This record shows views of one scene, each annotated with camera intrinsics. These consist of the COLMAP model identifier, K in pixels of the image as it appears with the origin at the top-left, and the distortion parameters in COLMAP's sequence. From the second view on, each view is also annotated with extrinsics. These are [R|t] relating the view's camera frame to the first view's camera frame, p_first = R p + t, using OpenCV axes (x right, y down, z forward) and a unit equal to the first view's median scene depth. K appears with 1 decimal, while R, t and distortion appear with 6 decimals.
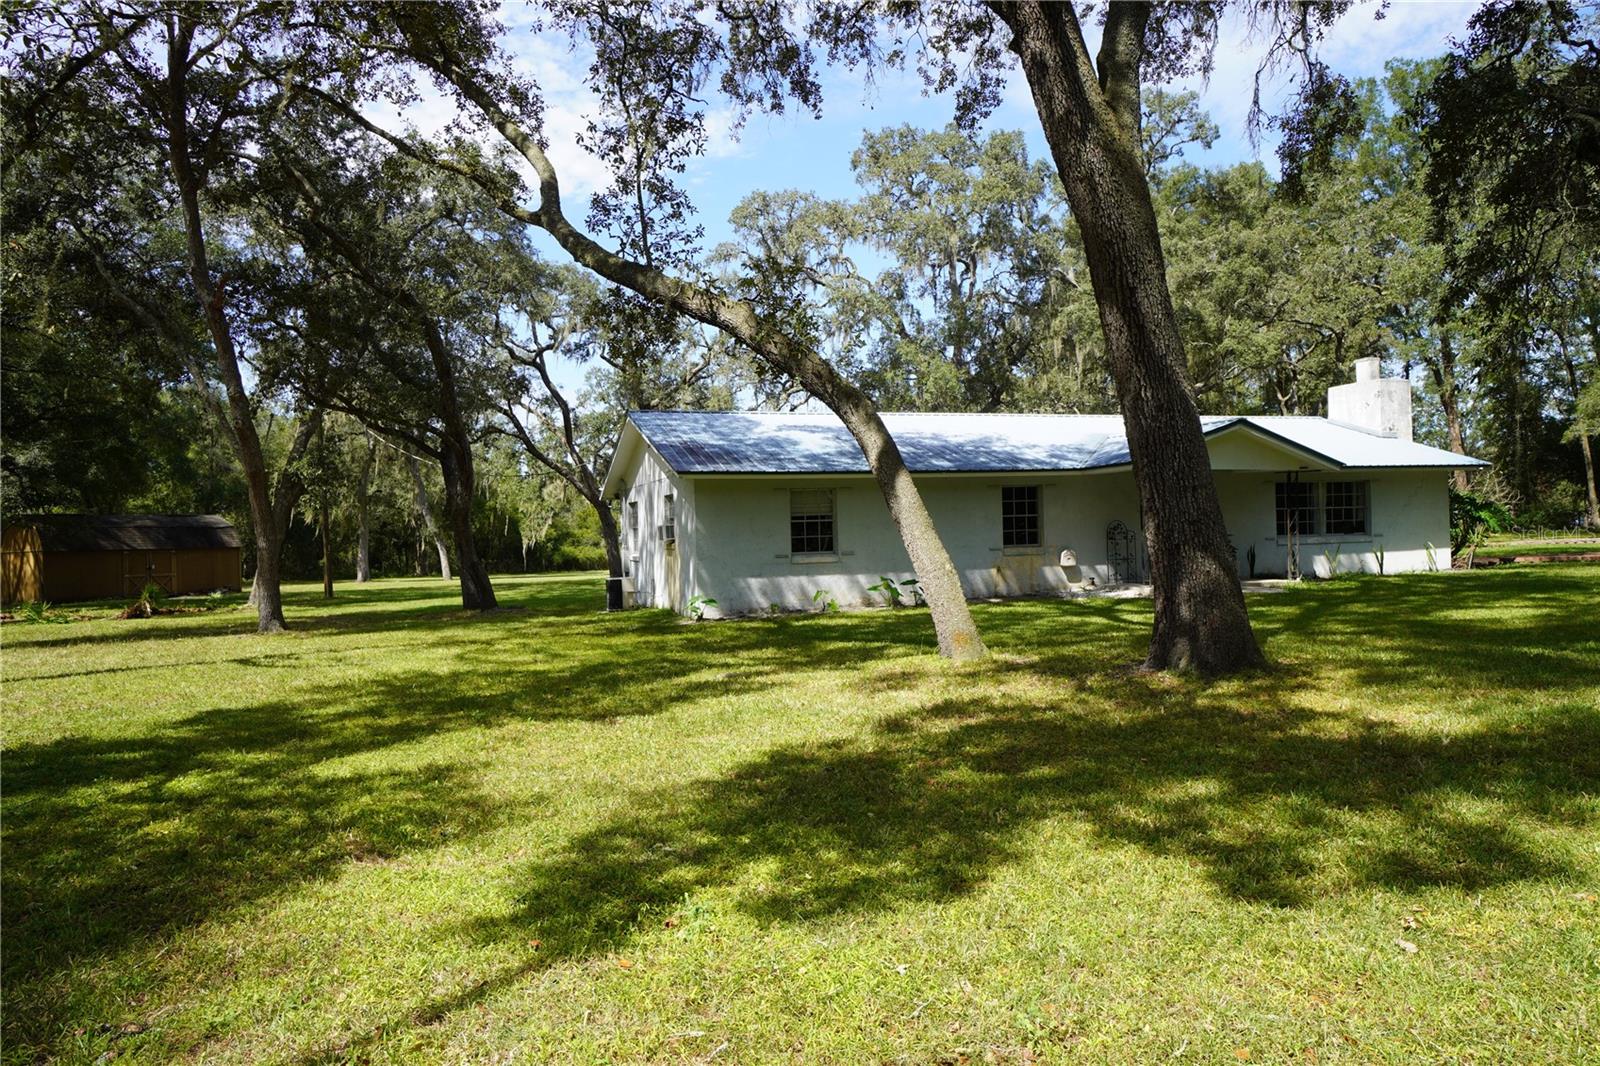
lens RADIAL K [[1011.2, 0, 800.0], [0, 1011.2, 533.0], [0, 0, 1]] dist [0.001520, 0.000664]
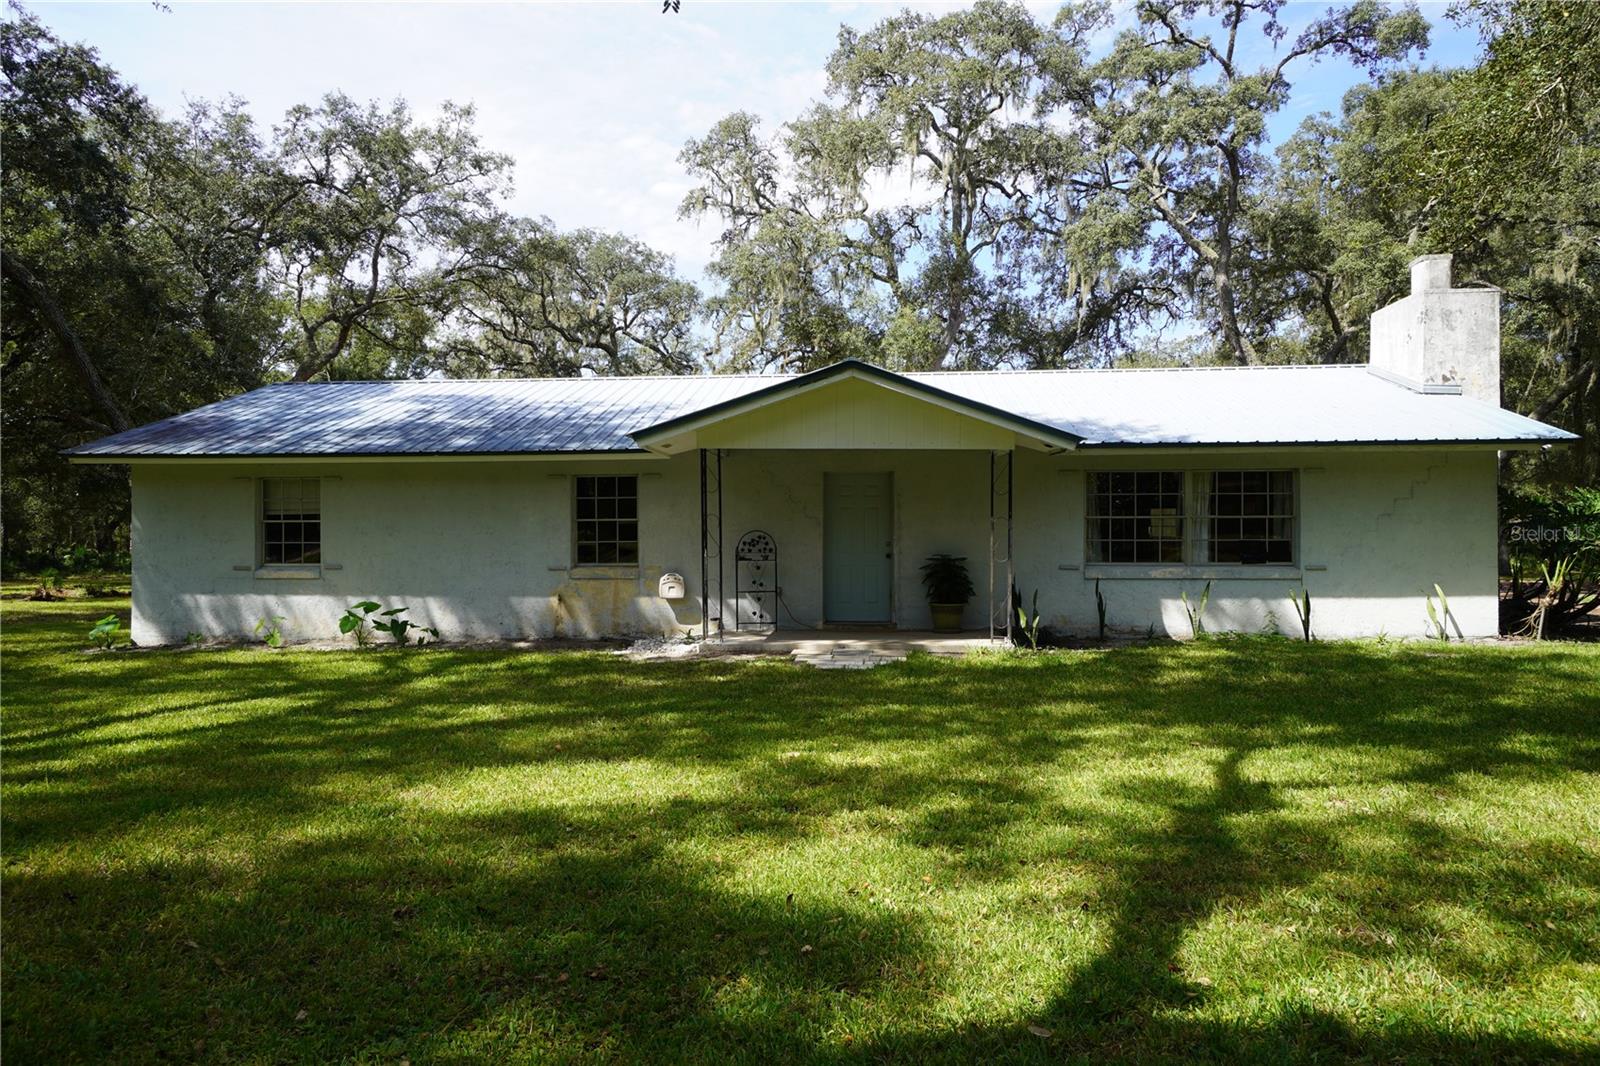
lens RADIAL K [[1011.2, 0, 800.0], [0, 1011.2, 533.0], [0, 0, 1]] dist [0.001520, 0.000664]
pose [[0.918886, 0.024316, -0.393774, 0.600898], [-0.022412, 0.999704, 0.009434, -0.017600], [0.393887, 0.000156, 0.919159, 0.430249]]
